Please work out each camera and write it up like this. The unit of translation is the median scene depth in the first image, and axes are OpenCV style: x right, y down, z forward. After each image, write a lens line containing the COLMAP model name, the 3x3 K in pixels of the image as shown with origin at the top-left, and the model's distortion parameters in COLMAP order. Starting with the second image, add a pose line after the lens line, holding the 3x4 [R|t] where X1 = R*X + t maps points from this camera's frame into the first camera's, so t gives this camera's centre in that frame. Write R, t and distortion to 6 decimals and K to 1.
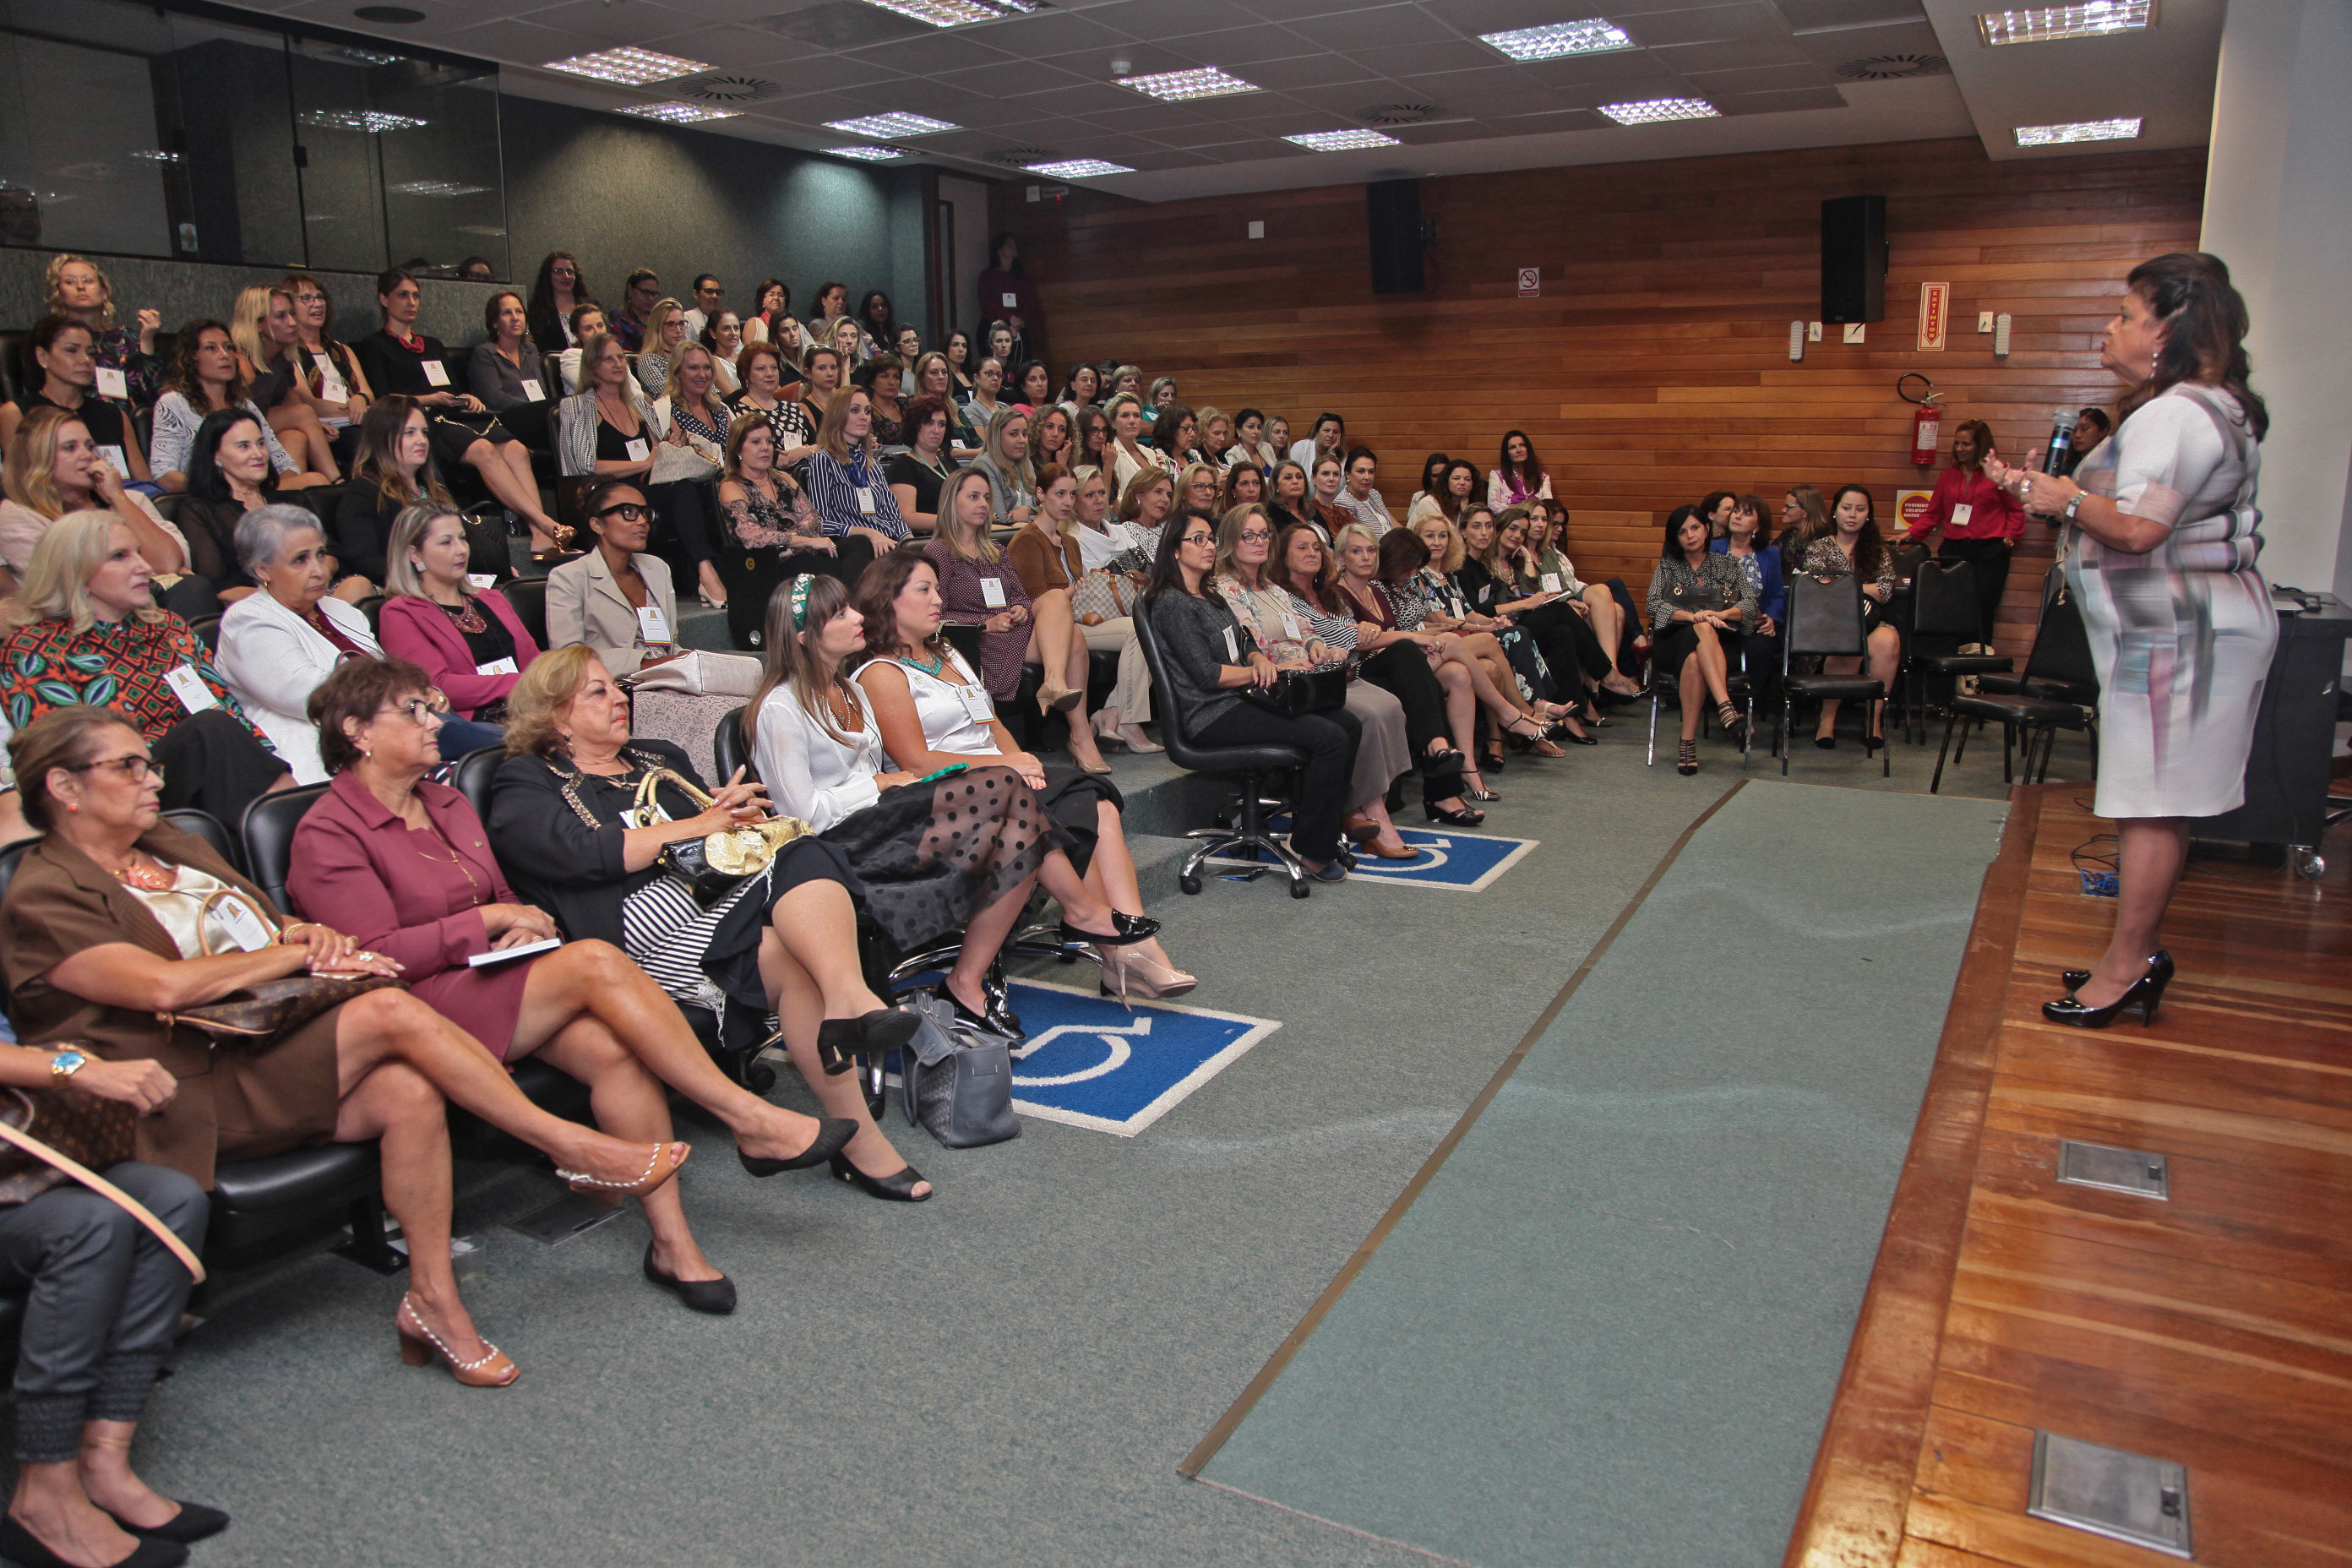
lens RADIAL K [[1657.4, 0, 1139.8], [0, 1657.4, 733.8], [0, 0, 1]] dist [-0.120957, 0.084046]
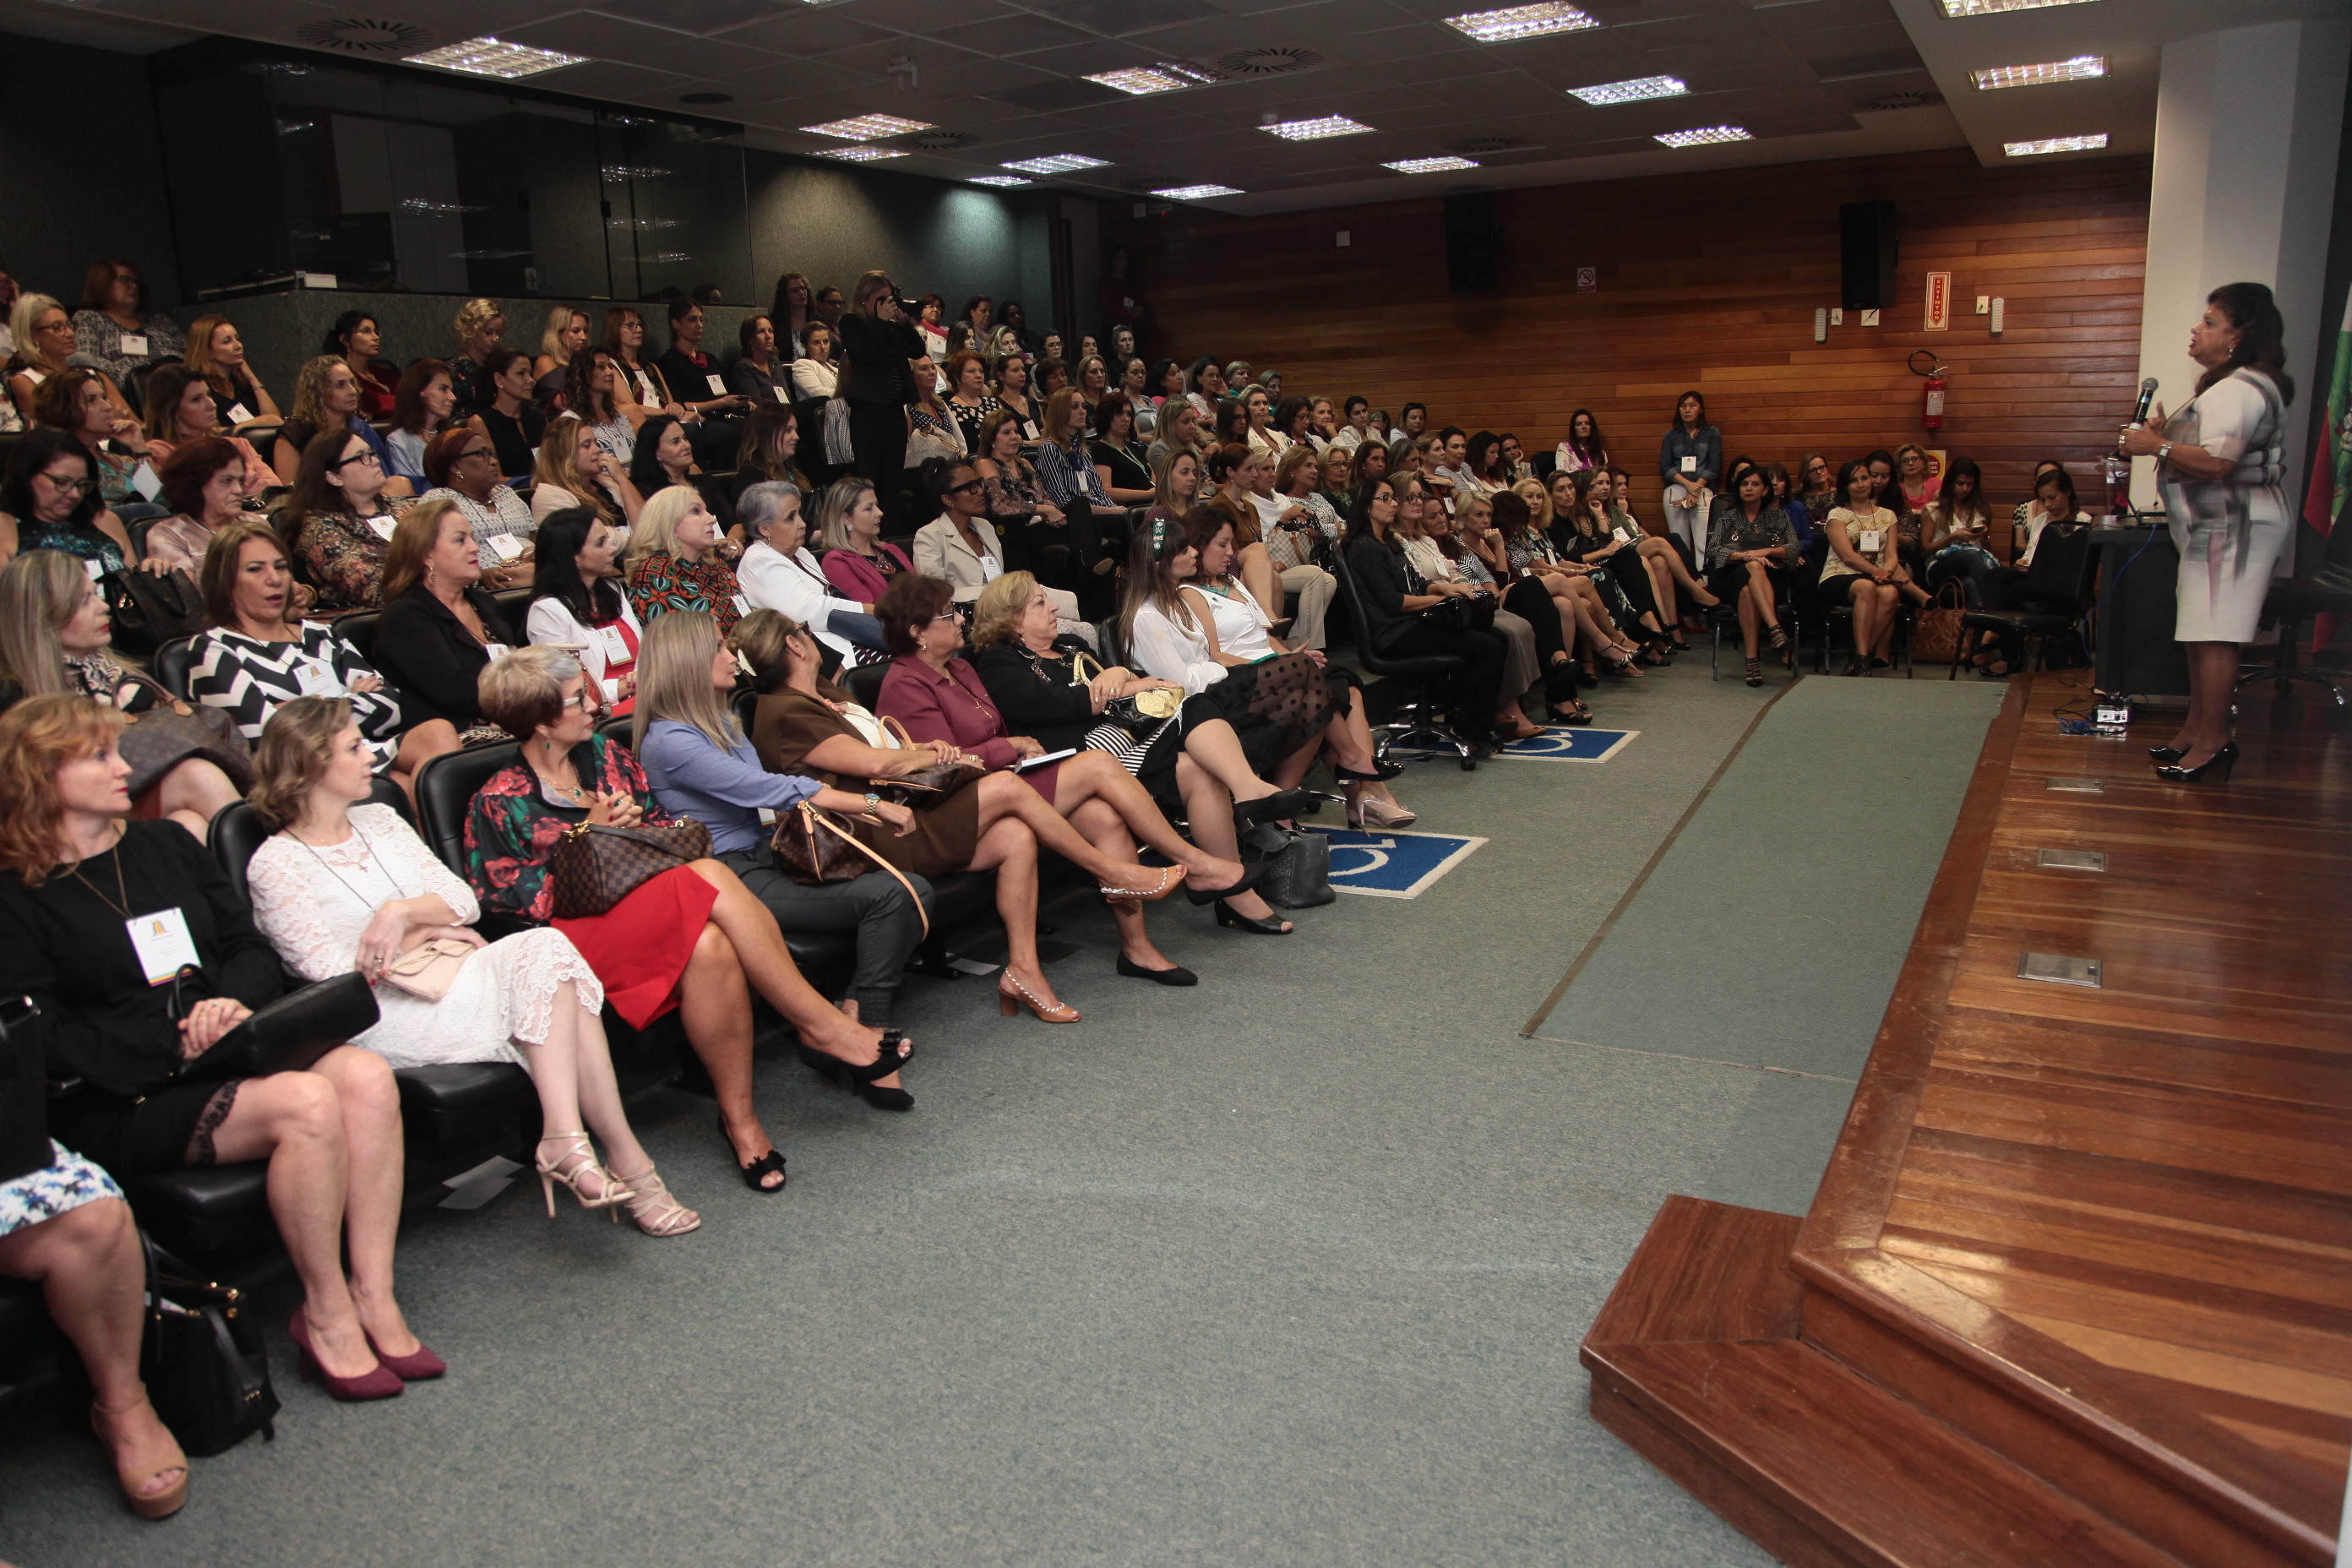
lens RADIAL K [[1657.4, 0, 1139.8], [0, 1657.4, 733.8], [0, 0, 1]] dist [-0.120957, 0.084046]
pose [[0.999597, -0.027725, -0.006087, -0.109831], [0.027765, 0.999593, 0.006532, 0.038983], [0.005904, -0.006699, 0.999960, -0.217269]]
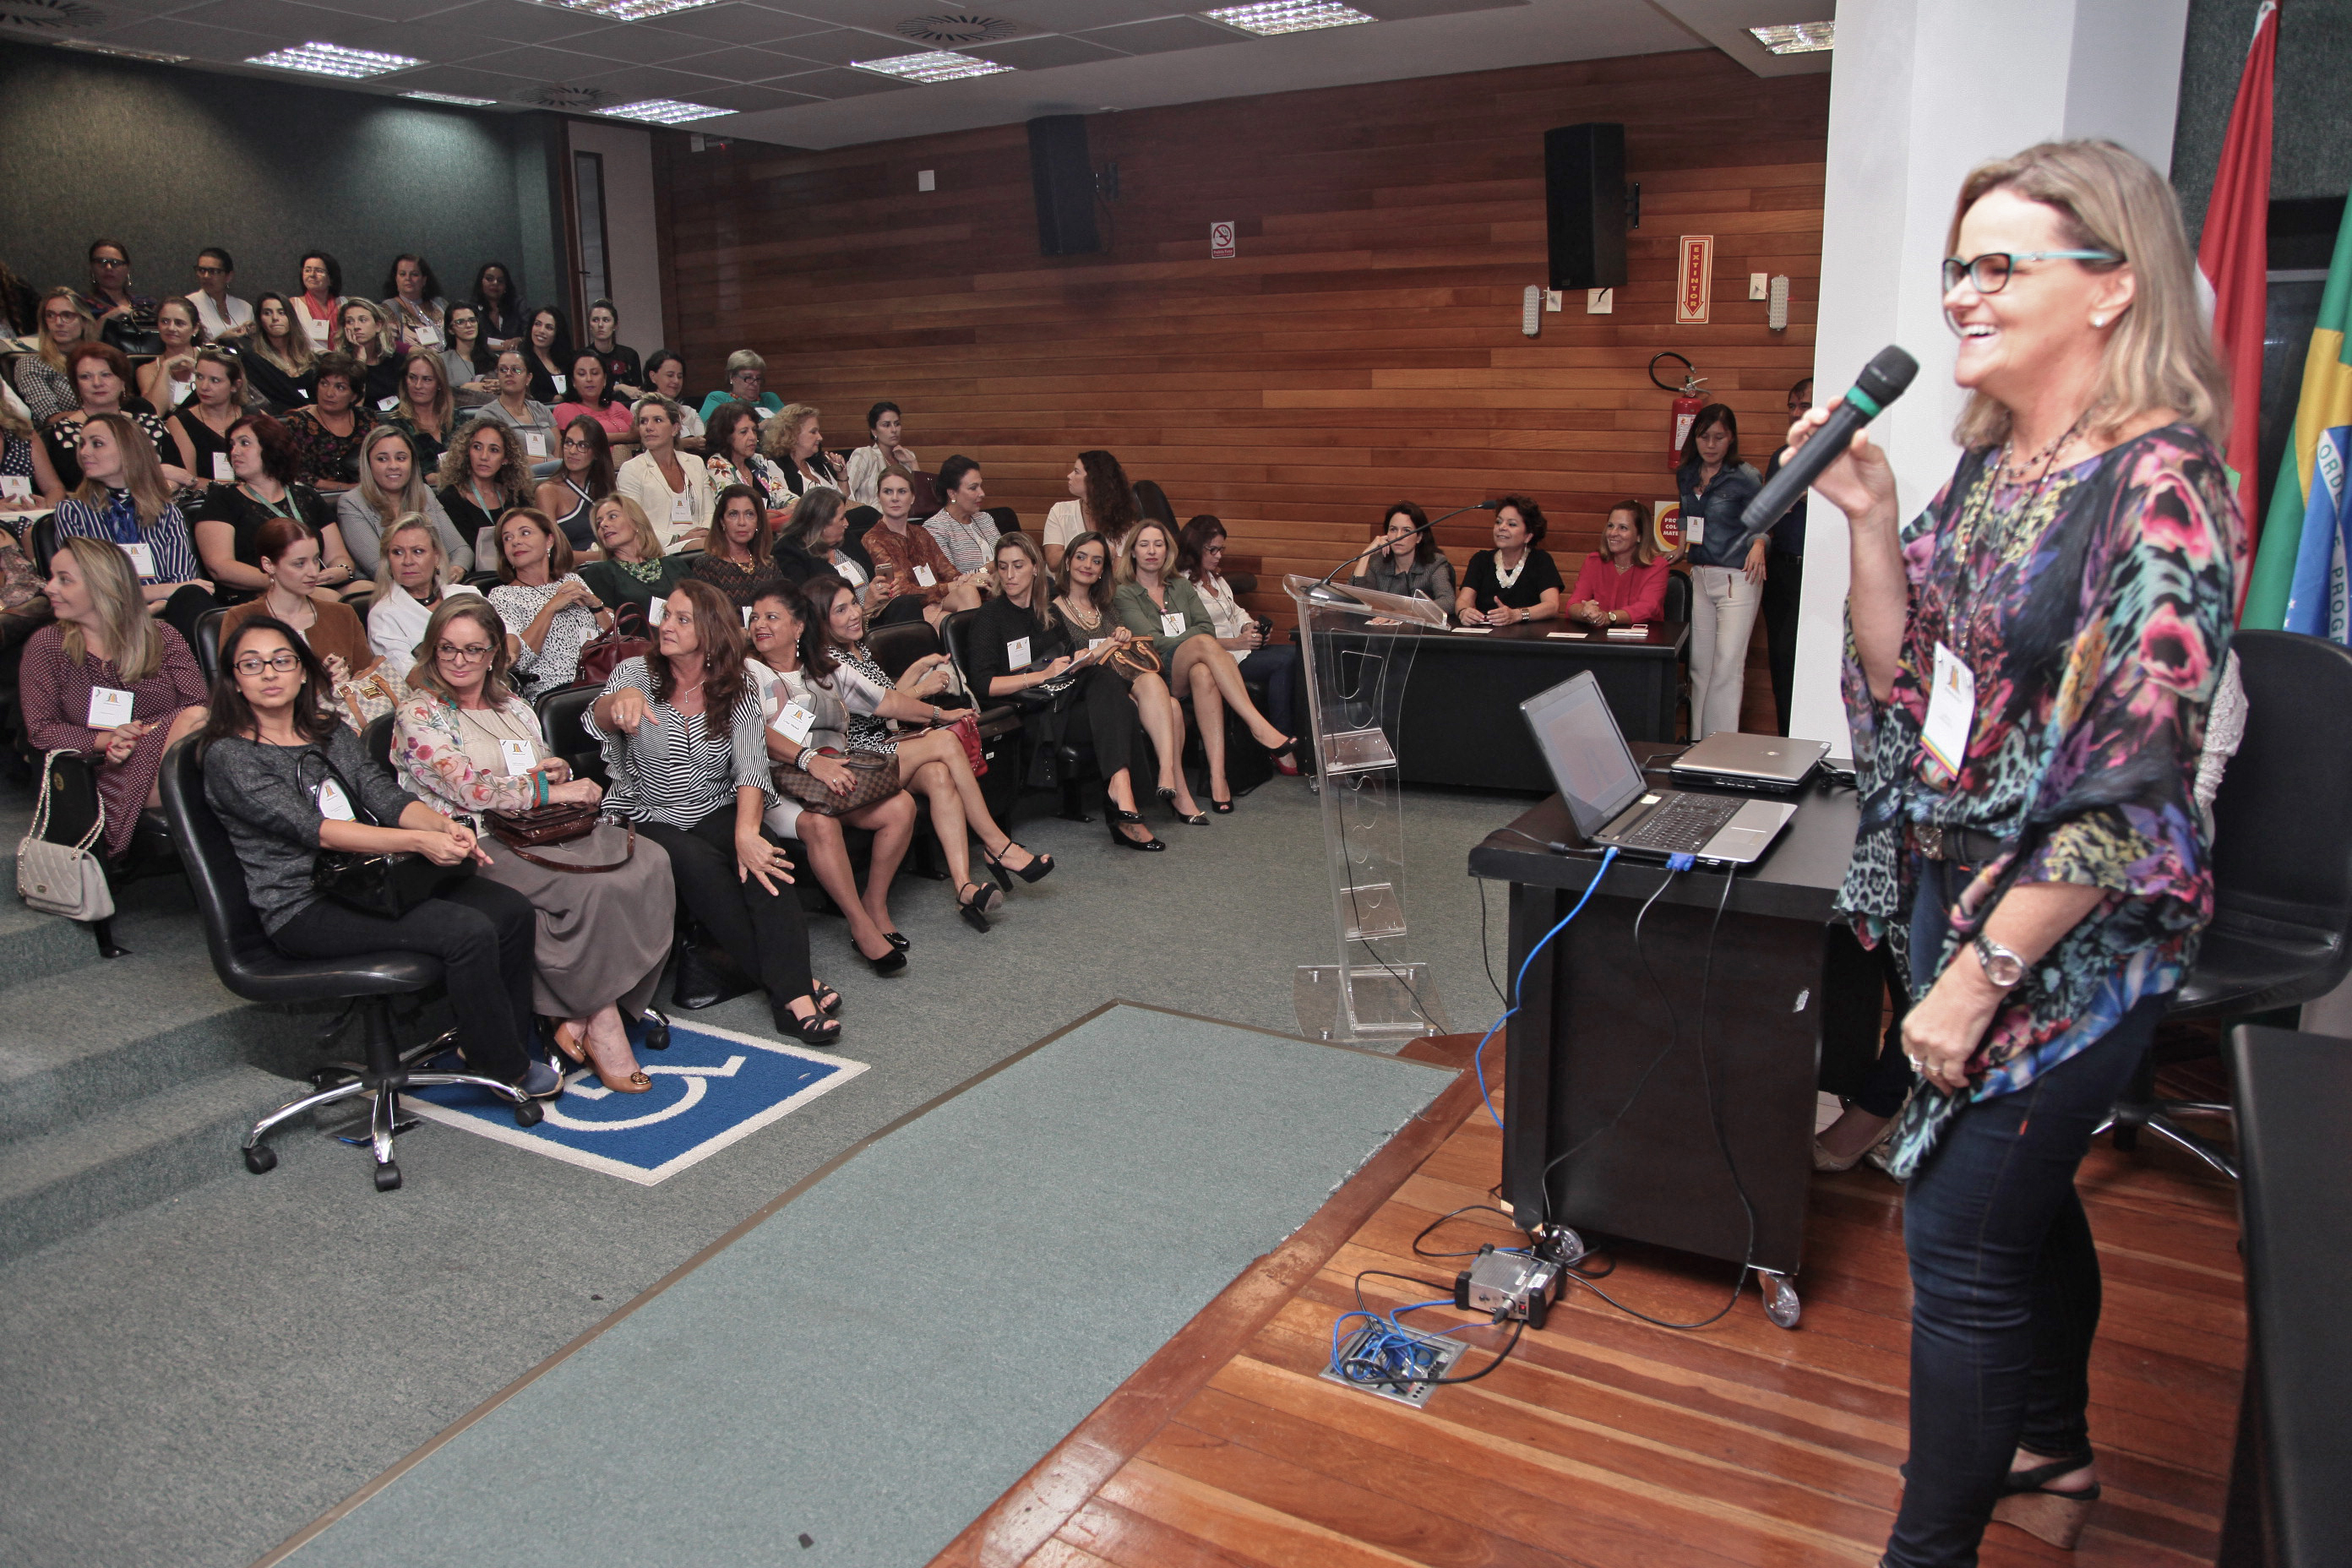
lens RADIAL K [[1657.4, 0, 1139.8], [0, 1657.4, 733.8], [0, 0, 1]] dist [-0.120957, 0.084046]
pose [[0.999744, 0.001057, -0.022580, 0.297490], [-0.000404, 0.999582, 0.028911, -0.076374], [0.022601, -0.028895, 0.999327, 0.248541]]
